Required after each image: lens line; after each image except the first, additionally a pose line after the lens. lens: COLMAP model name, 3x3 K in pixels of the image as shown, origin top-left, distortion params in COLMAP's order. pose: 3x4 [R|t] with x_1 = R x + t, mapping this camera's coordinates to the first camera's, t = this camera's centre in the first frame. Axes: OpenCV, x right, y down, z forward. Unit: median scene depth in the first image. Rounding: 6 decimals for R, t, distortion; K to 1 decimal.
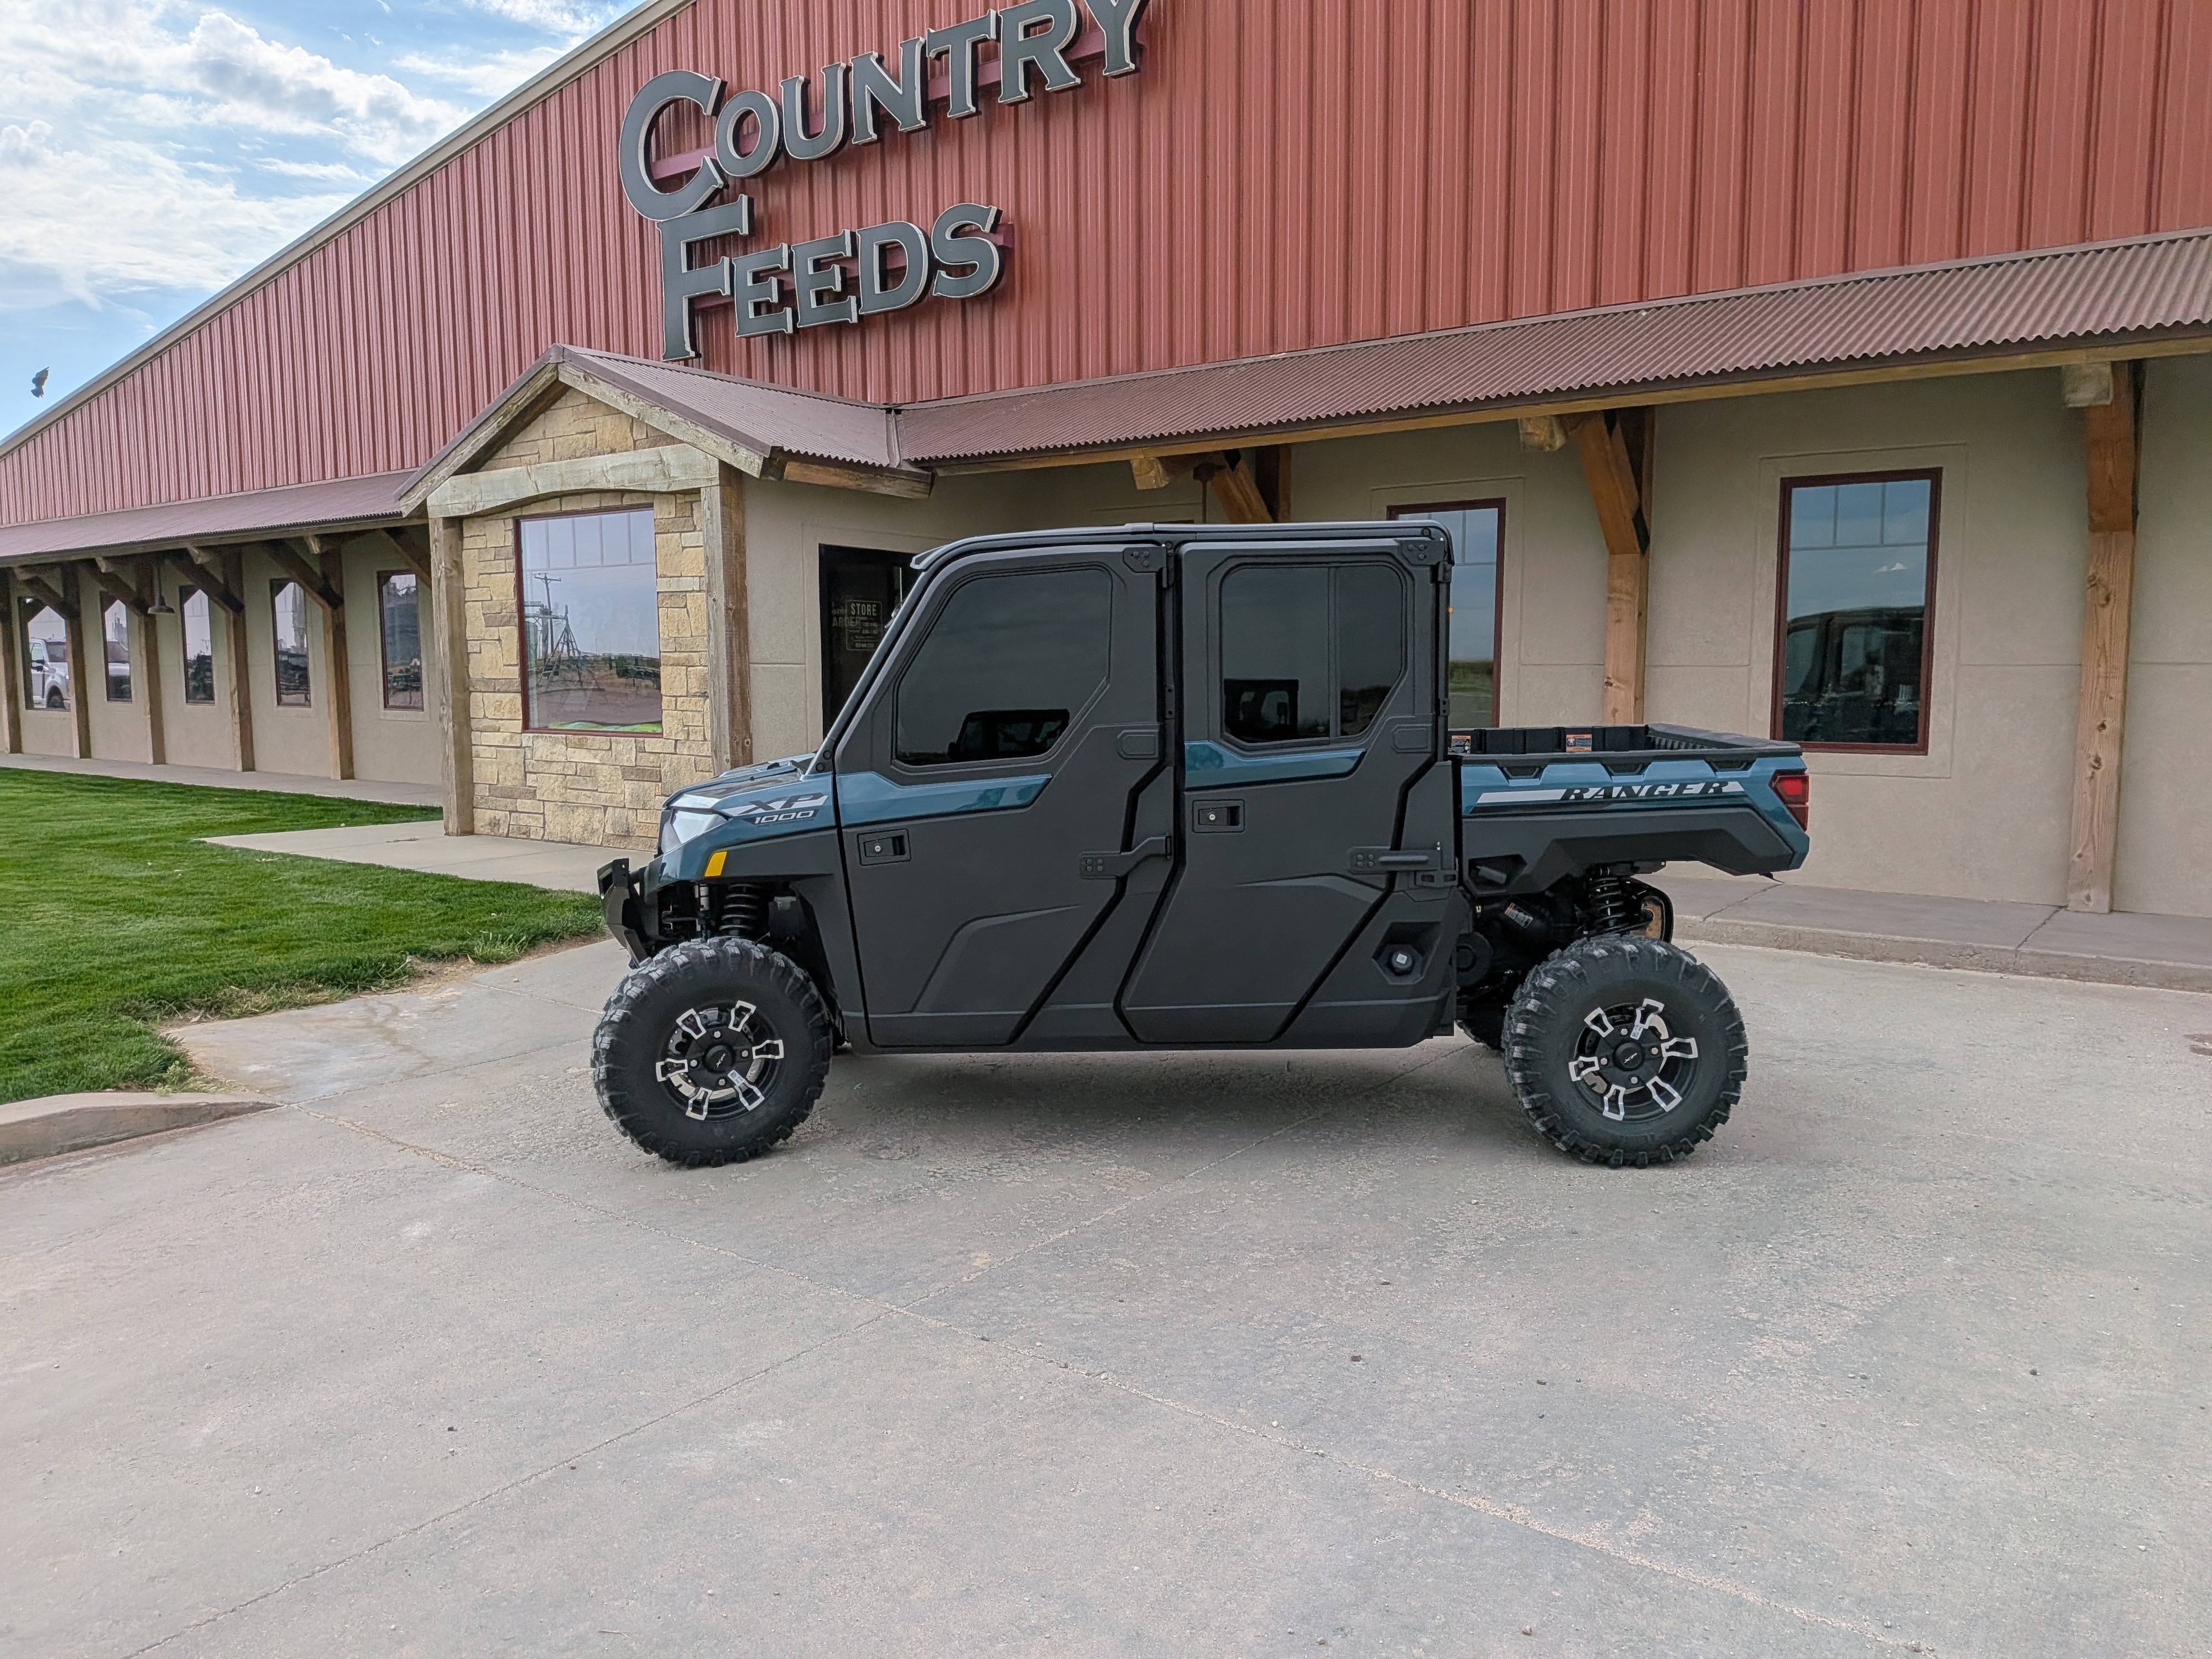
lens RADIAL K [[1582.2, 0, 1116.4], [0, 1582.2, 903.6], [0, 0, 1]] dist [0.045073, -0.003998]
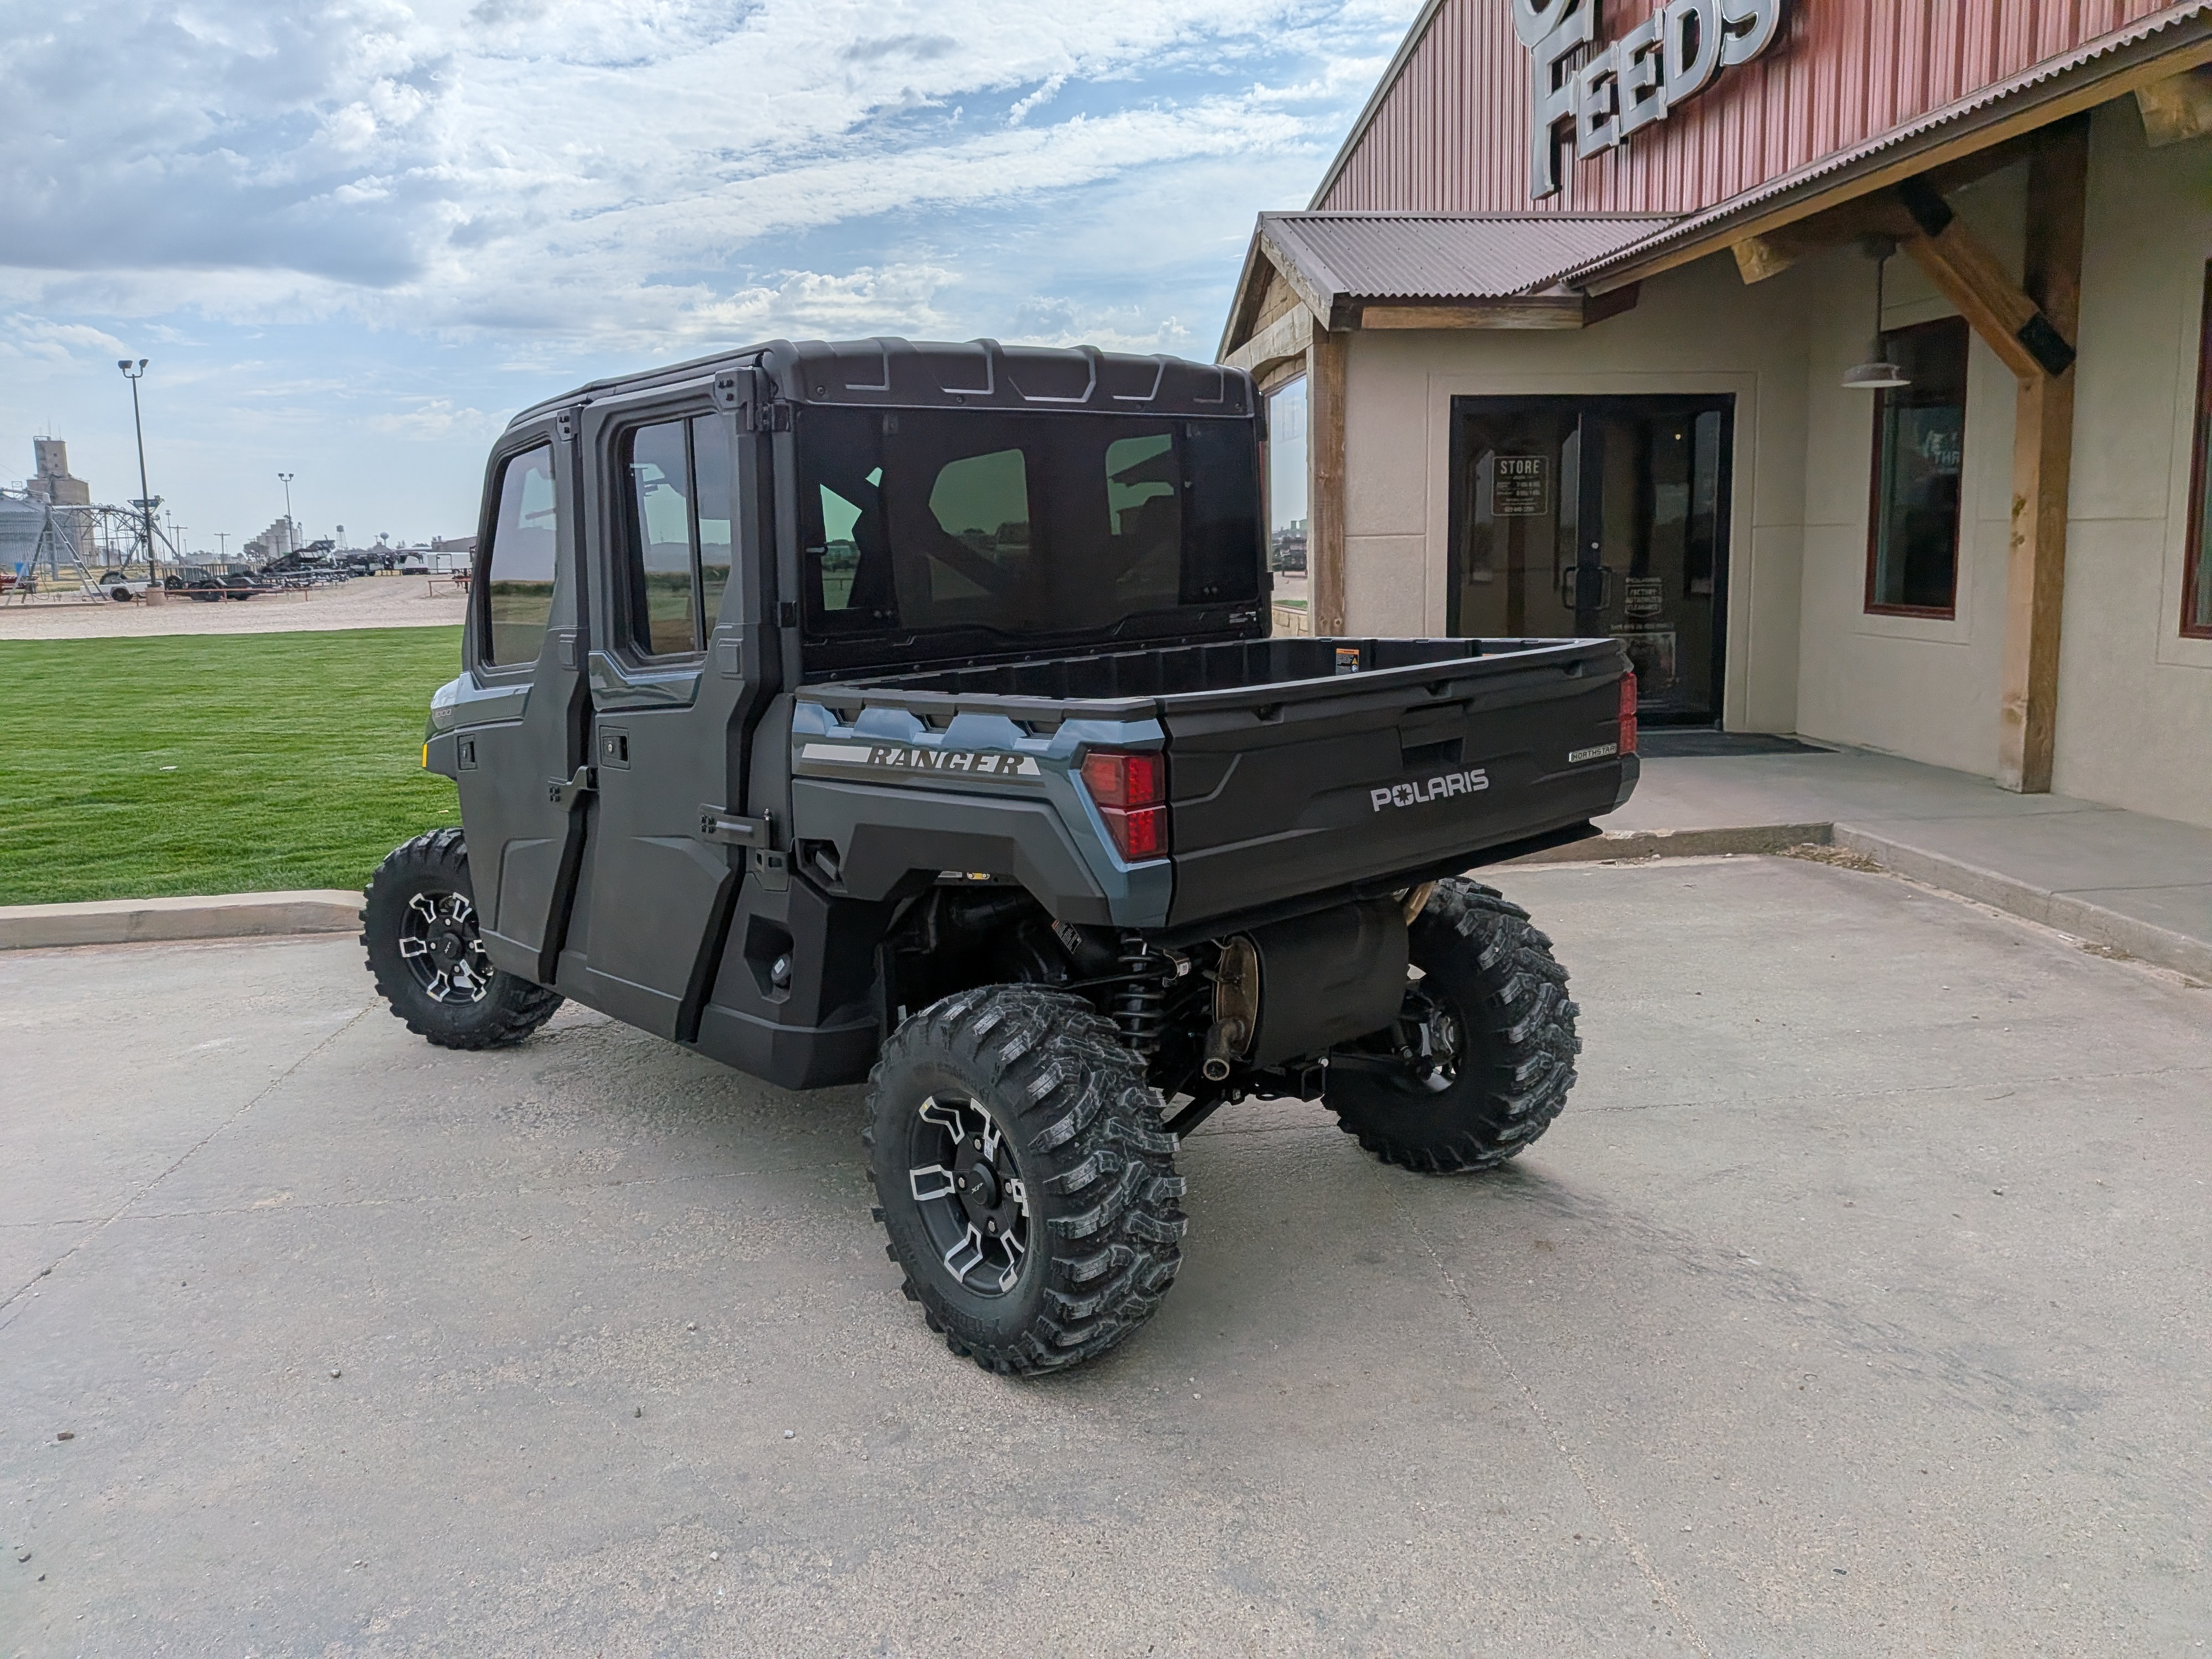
lens RADIAL K [[1582.5, 0, 1105.1], [0, 1582.5, 807.9], [0, 0, 1]] dist [0.068562, -0.095042]
pose [[0.684278, 0.104244, -0.721732, 0.787309], [-0.084316, 0.994402, 0.063687, -0.093609], [0.724330, 0.017274, 0.689237, 0.606881]]
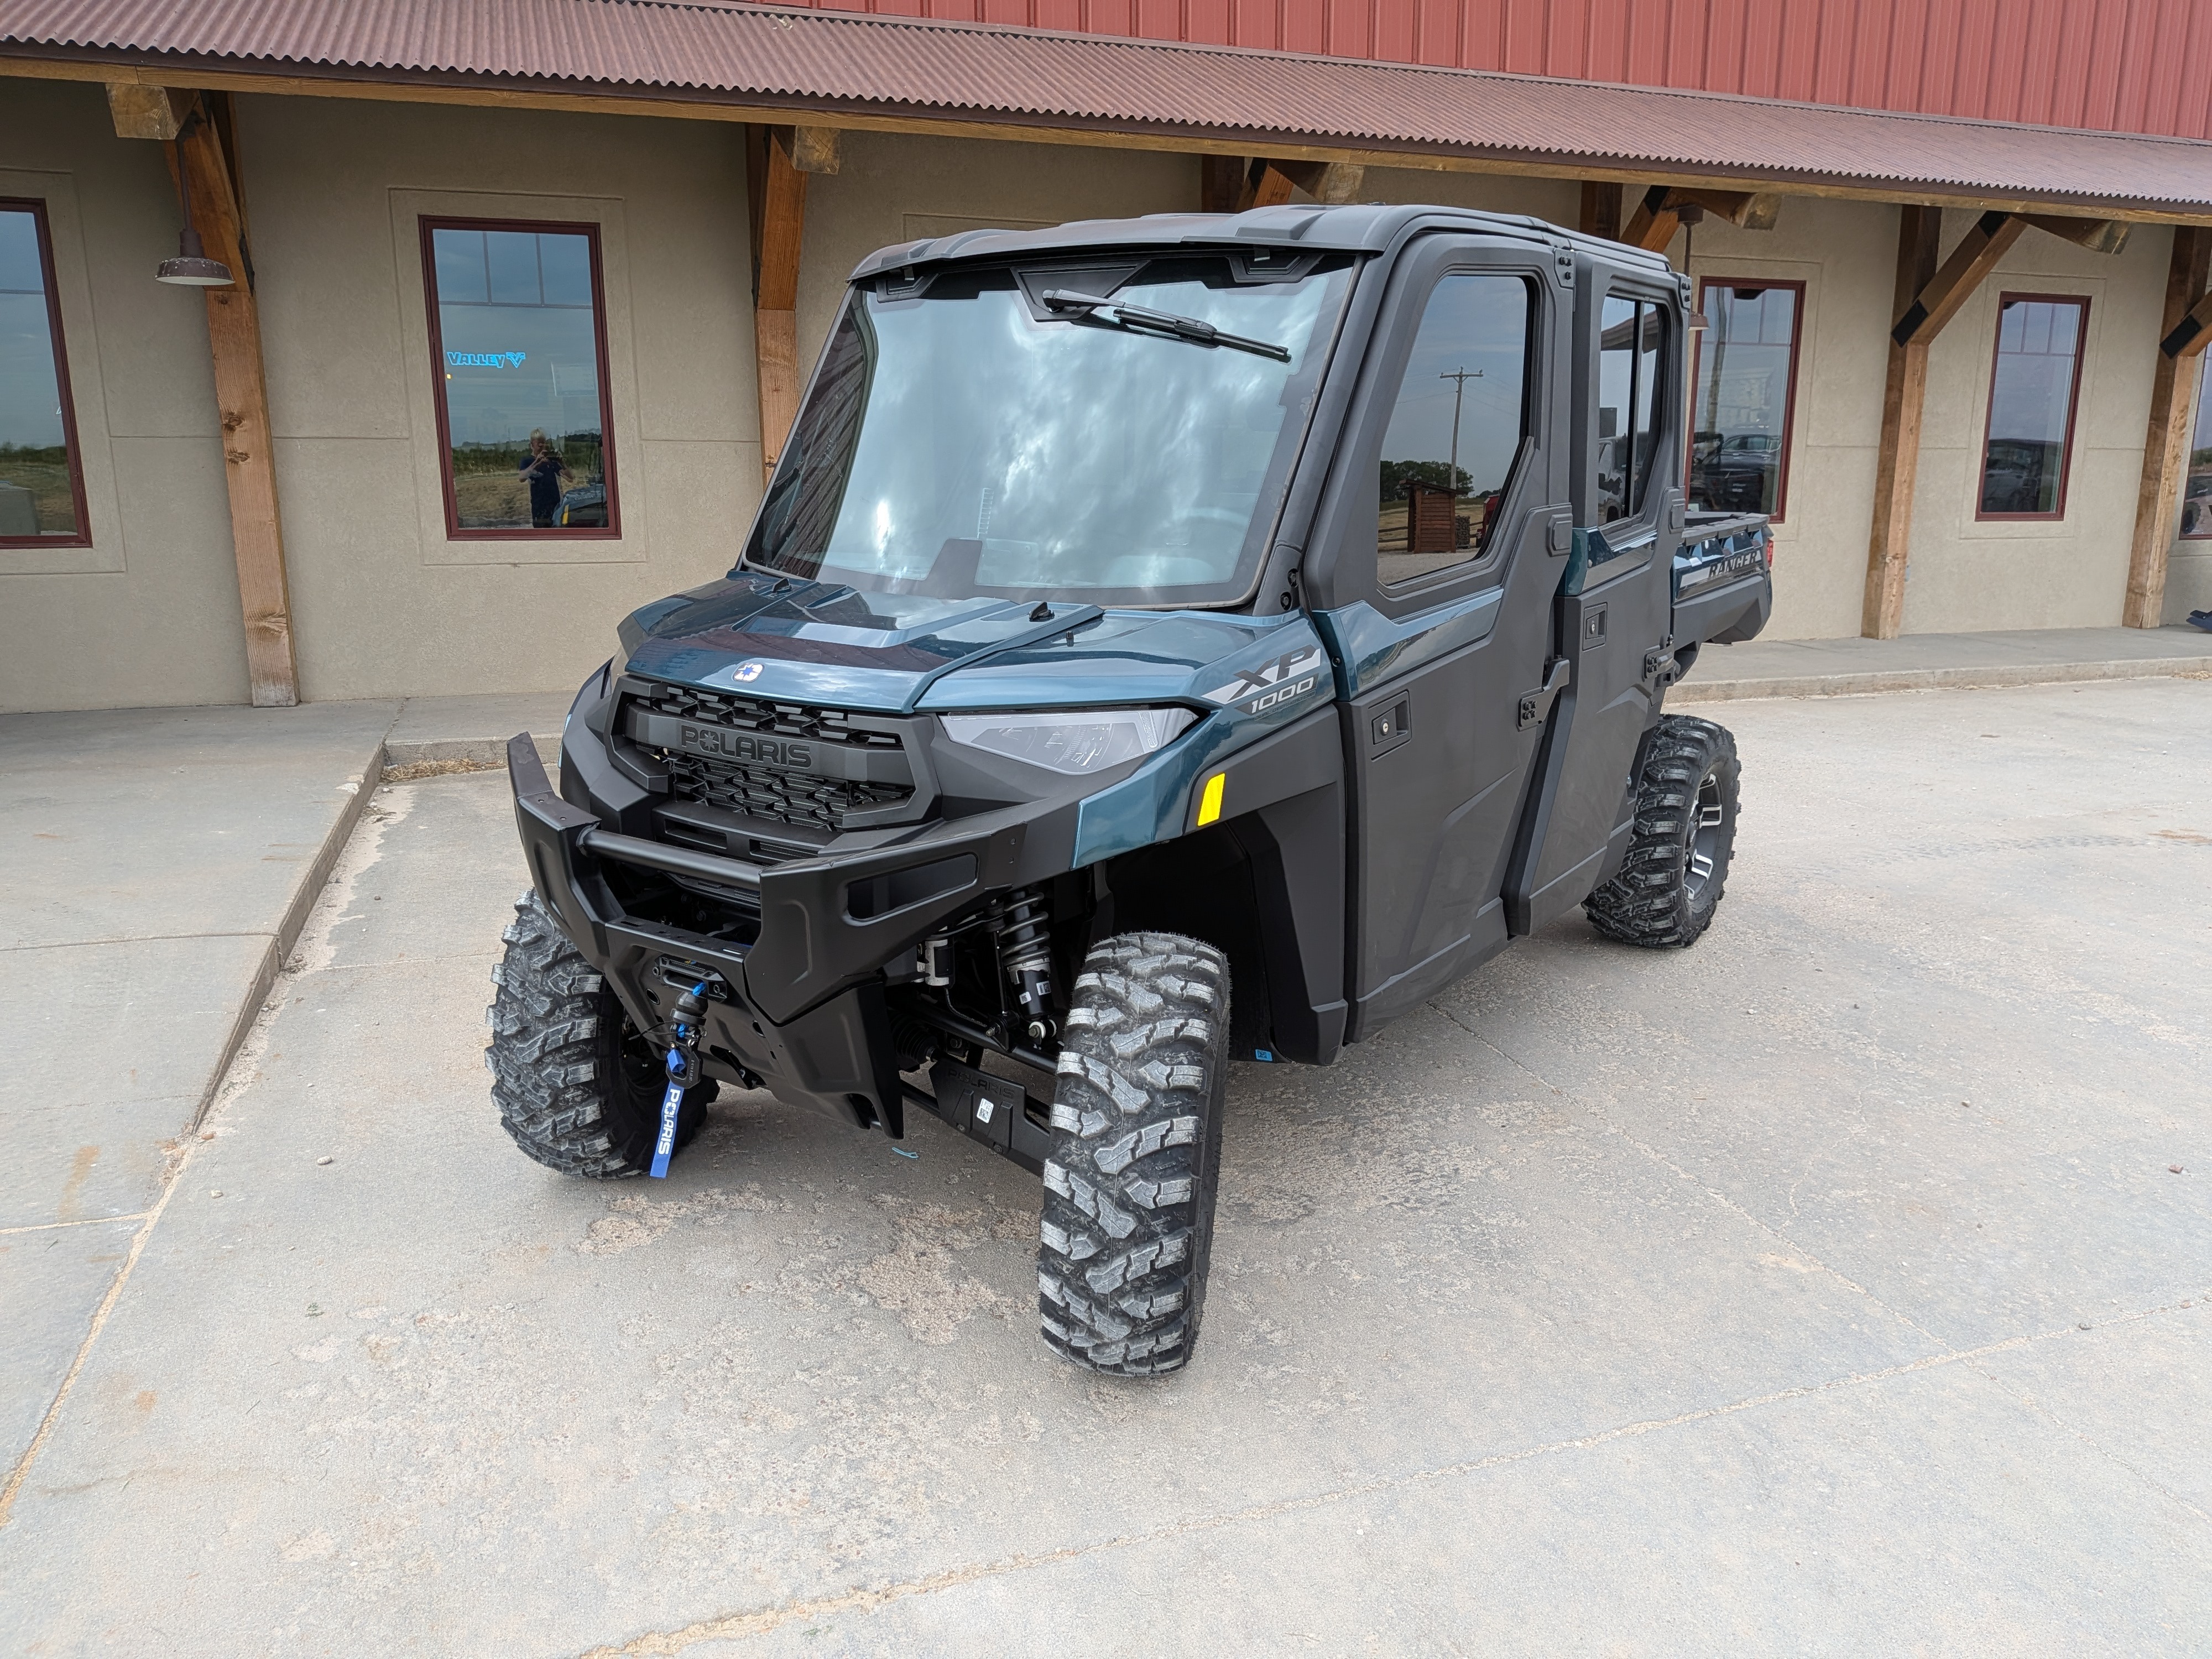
lens RADIAL K [[1613.0, 0, 1108.4], [0, 1613.0, 860.2], [0, 0, 1]] dist [0.048353, -0.092122]
pose [[0.559167, -0.199979, 0.804575, -0.705109], [0.118972, 0.979783, 0.160844, -0.095278], [-0.820474, 0.005783, 0.571654, 0.718663]]
